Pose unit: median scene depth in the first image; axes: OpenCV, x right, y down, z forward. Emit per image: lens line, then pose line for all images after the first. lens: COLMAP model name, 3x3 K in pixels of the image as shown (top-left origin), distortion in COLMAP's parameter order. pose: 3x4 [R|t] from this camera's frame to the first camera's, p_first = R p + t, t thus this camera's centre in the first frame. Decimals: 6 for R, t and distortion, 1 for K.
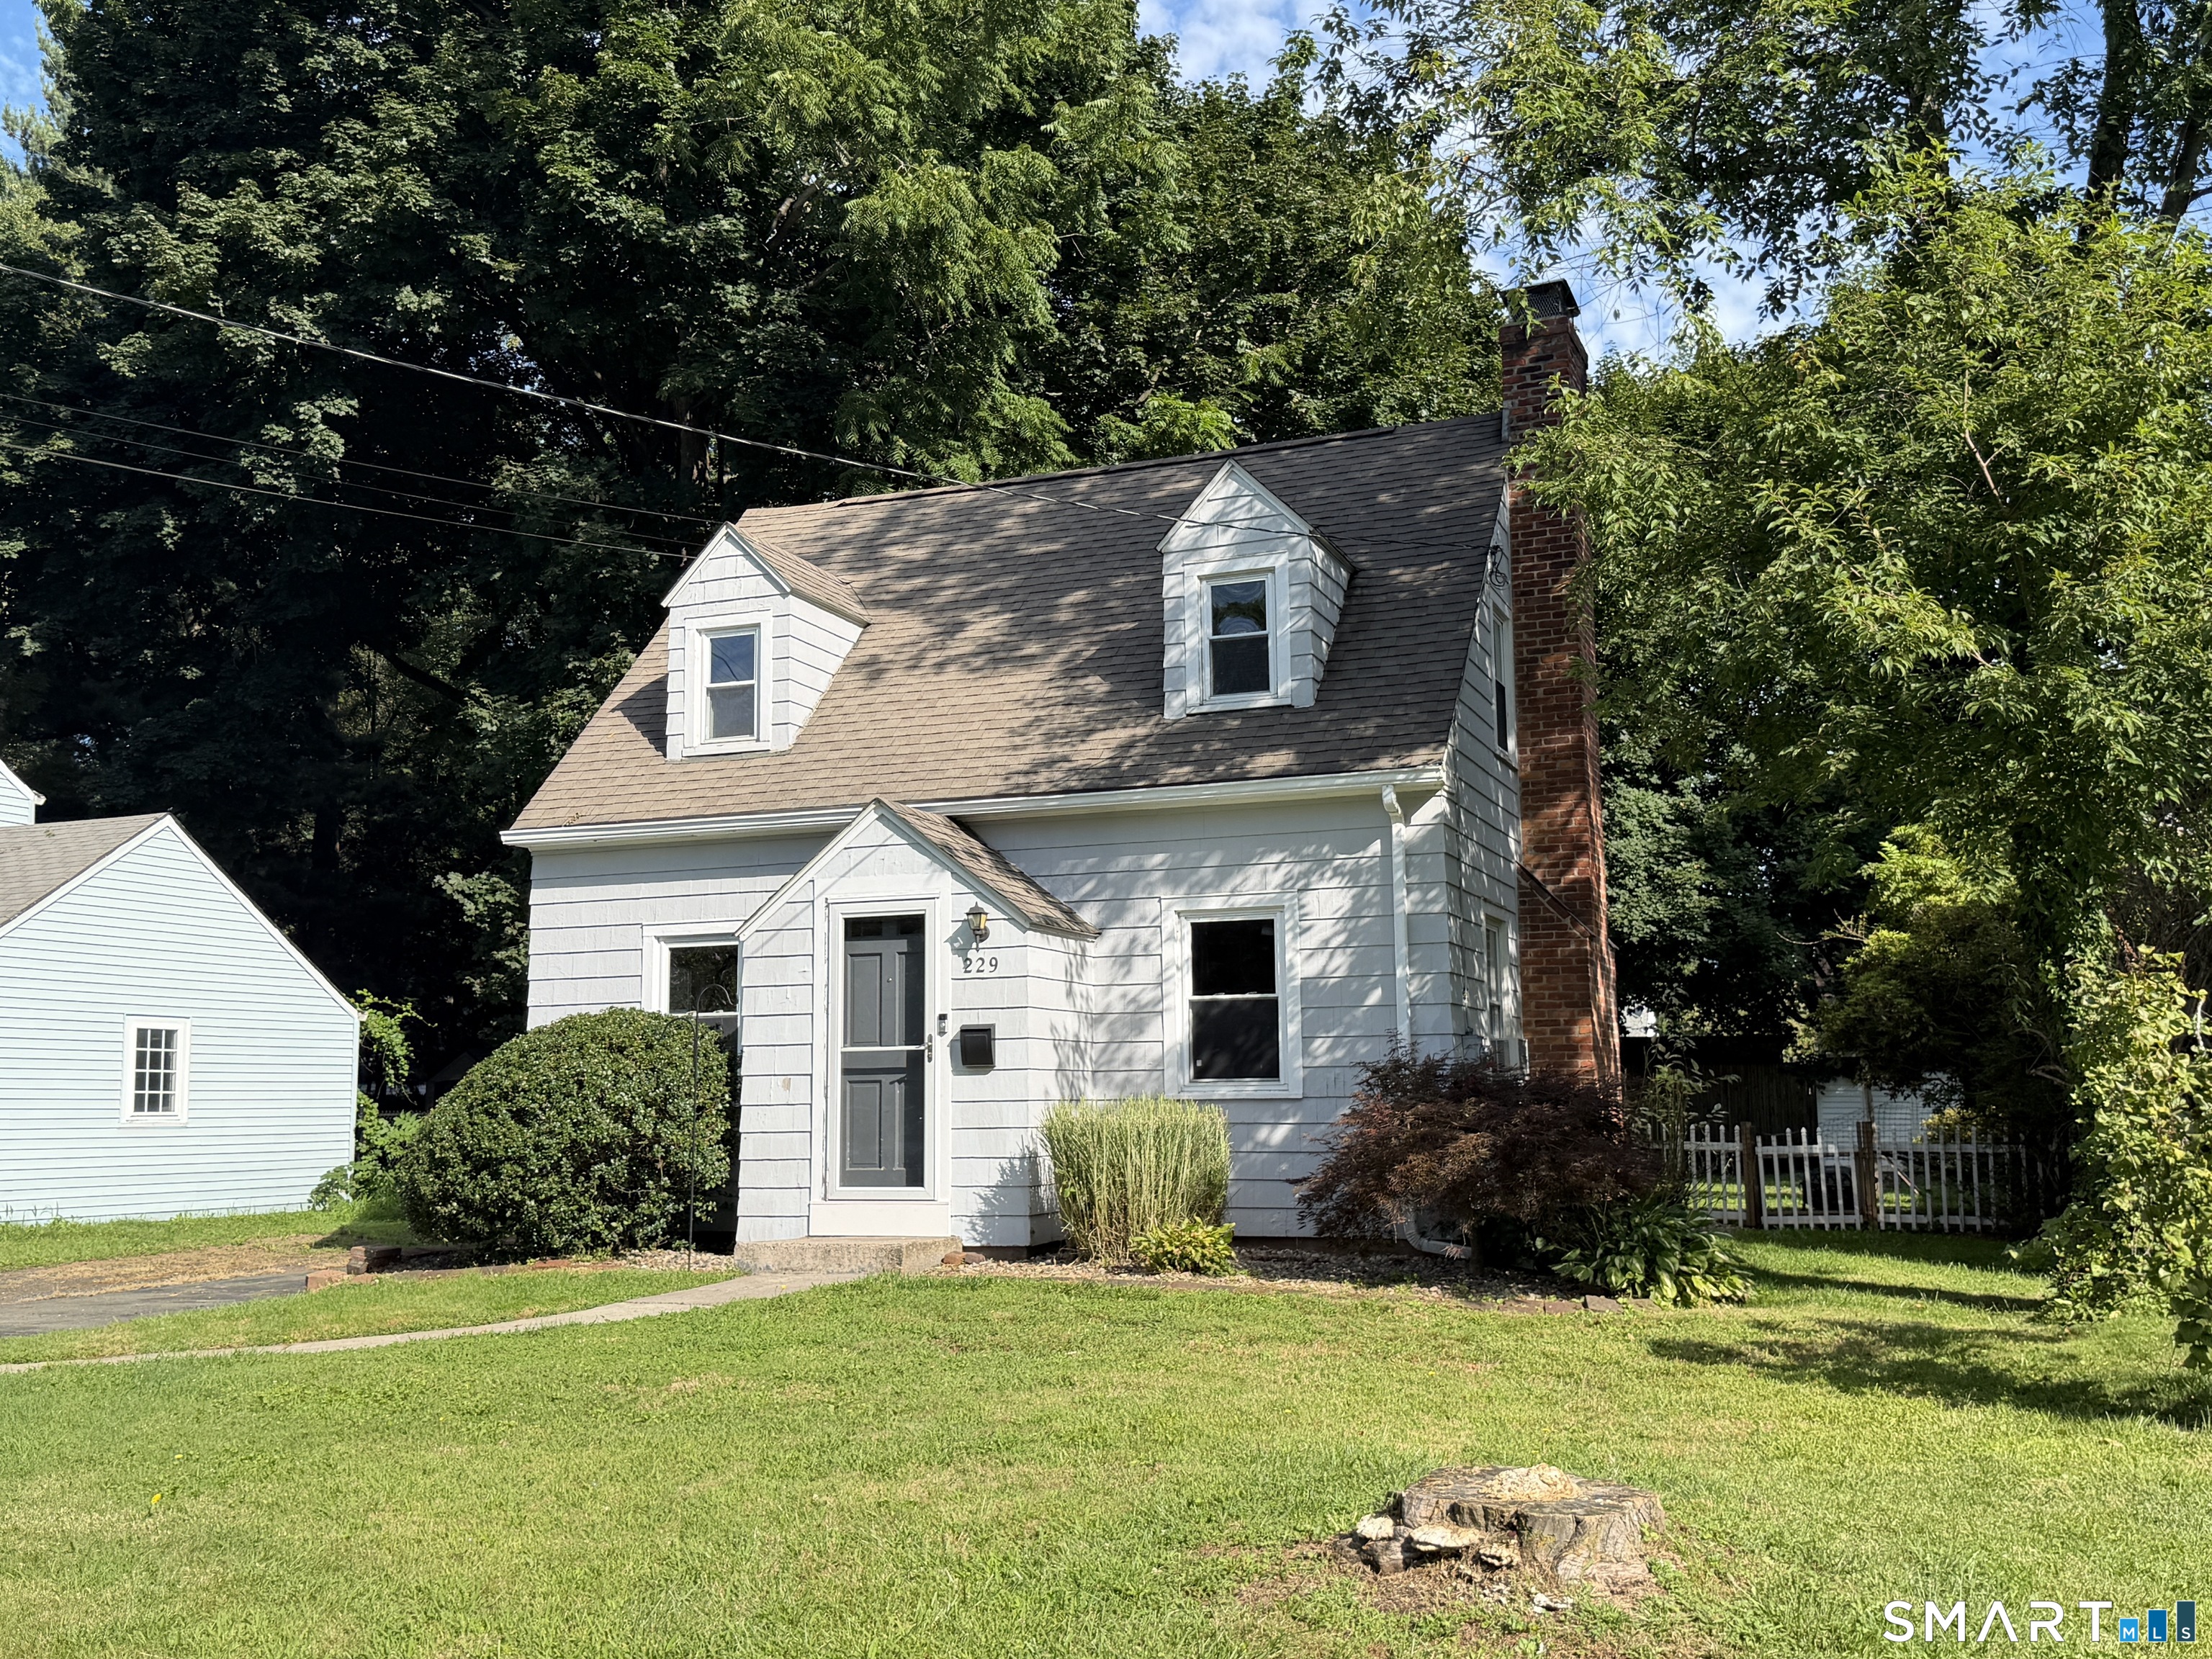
lens RADIAL K [[2103.2, 0, 1123.6], [0, 2103.2, 826.2], [0, 0, 1]] dist [0.073131, 0.000000]
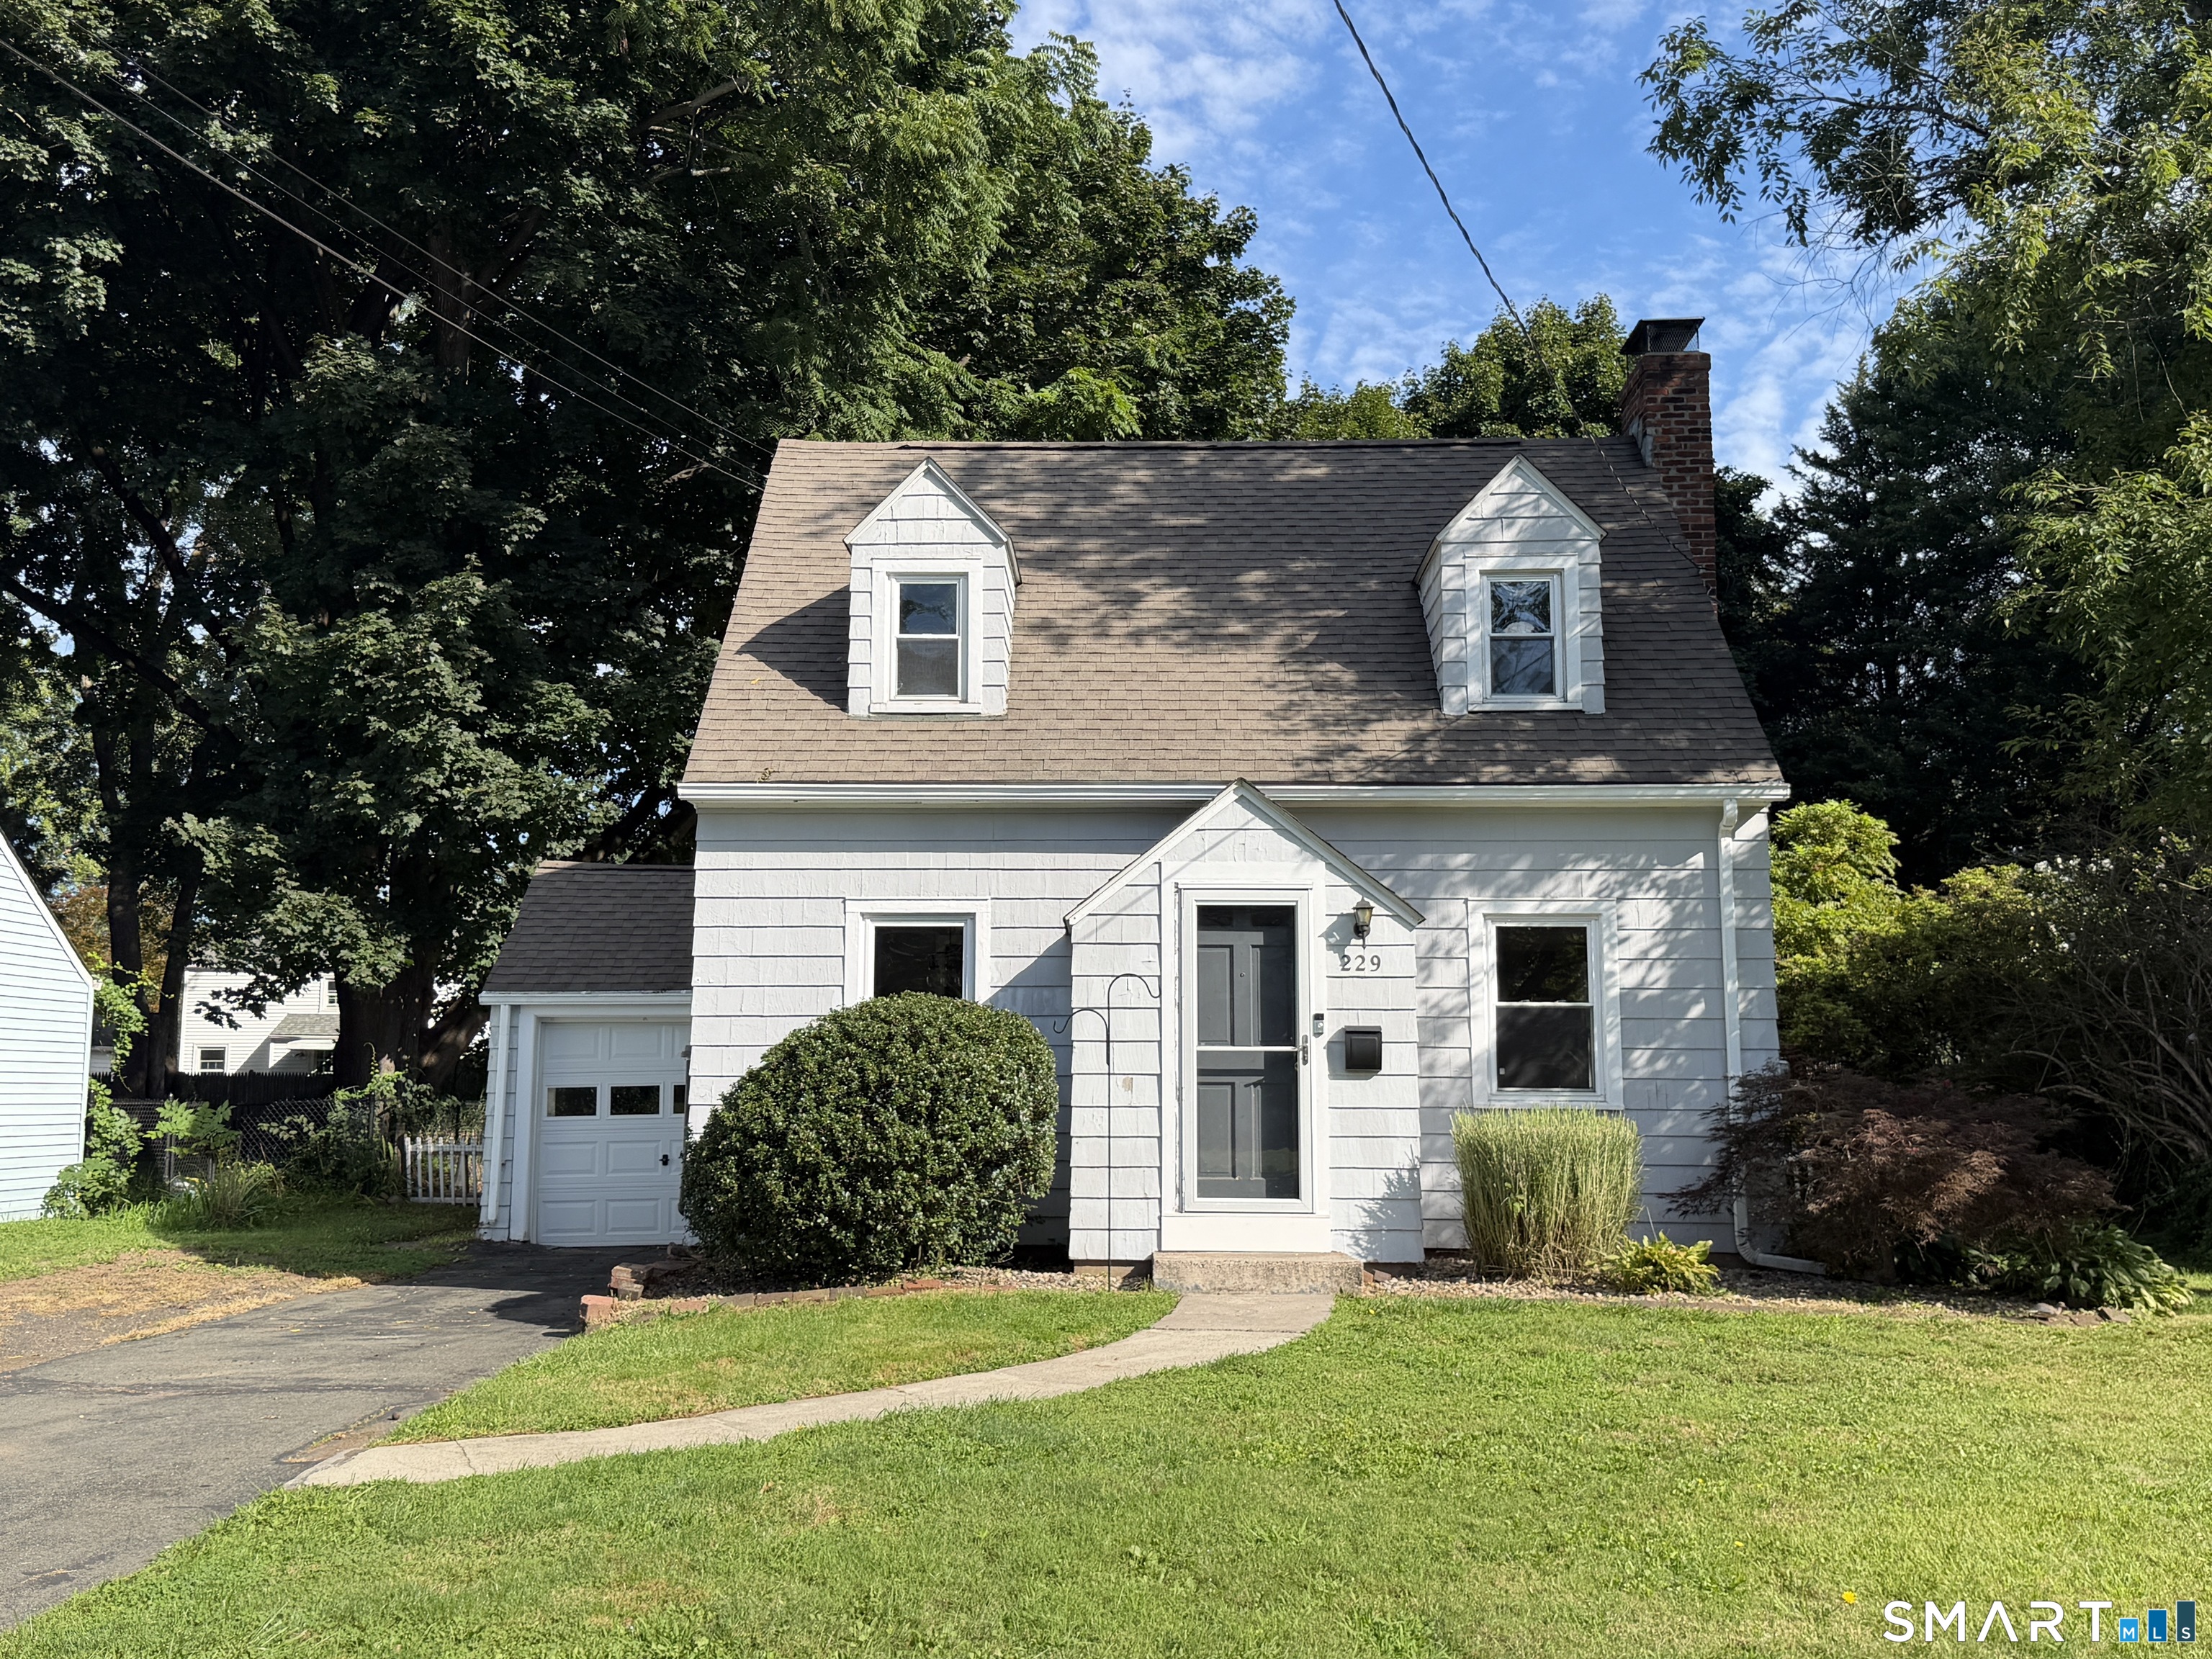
lens RADIAL K [[2103.2, 0, 1088.4], [0, 2103.2, 819.9], [0, 0, 1]] dist [0.073131, 0.000000]
pose [[0.942622, 0.060137, 0.328402, -0.471318], [-0.060154, 0.998138, -0.010115, 0.017959], [-0.328399, -0.010220, 0.944484, 0.143826]]
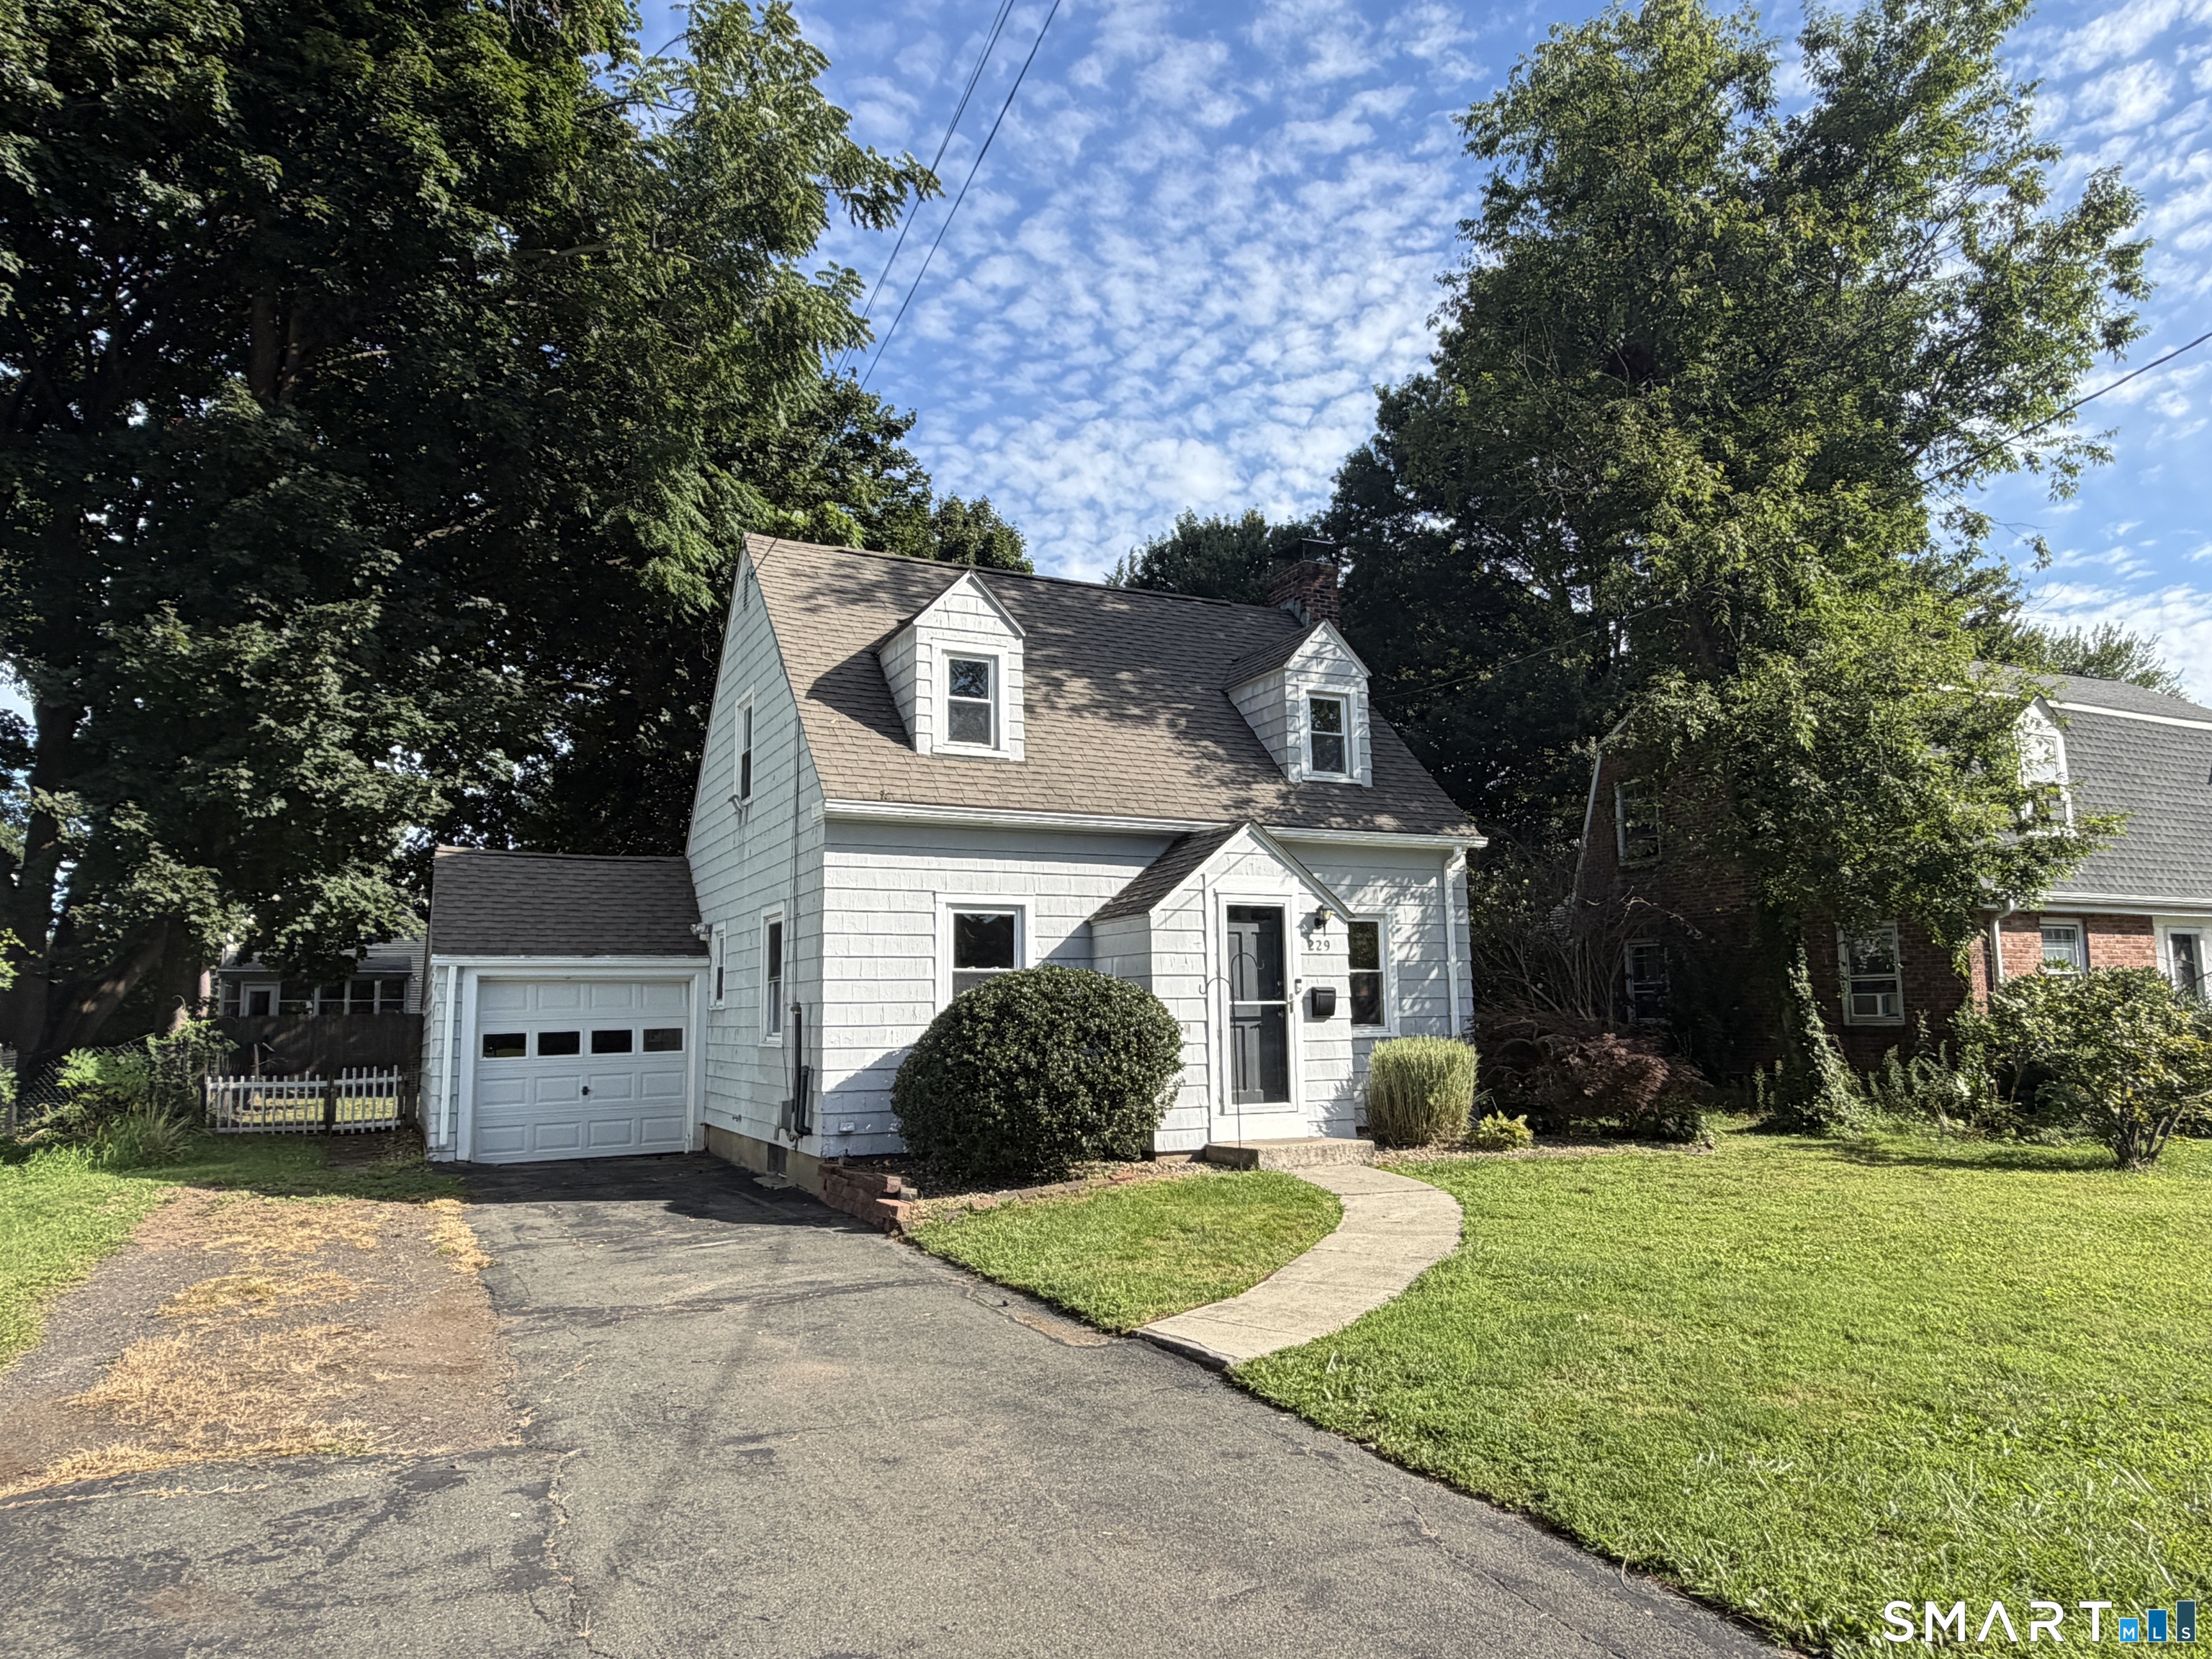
lens RADIAL K [[1423.0, 0, 1118.6], [0, 1423.0, 834.3], [0, 0, 1]] dist [-0.022887, 0.006561]
pose [[0.668161, 0.098728, 0.737437, -0.833844], [-0.093871, 0.994423, -0.048081, 0.047749], [-0.738071, -0.037098, 0.673702, 0.431030]]
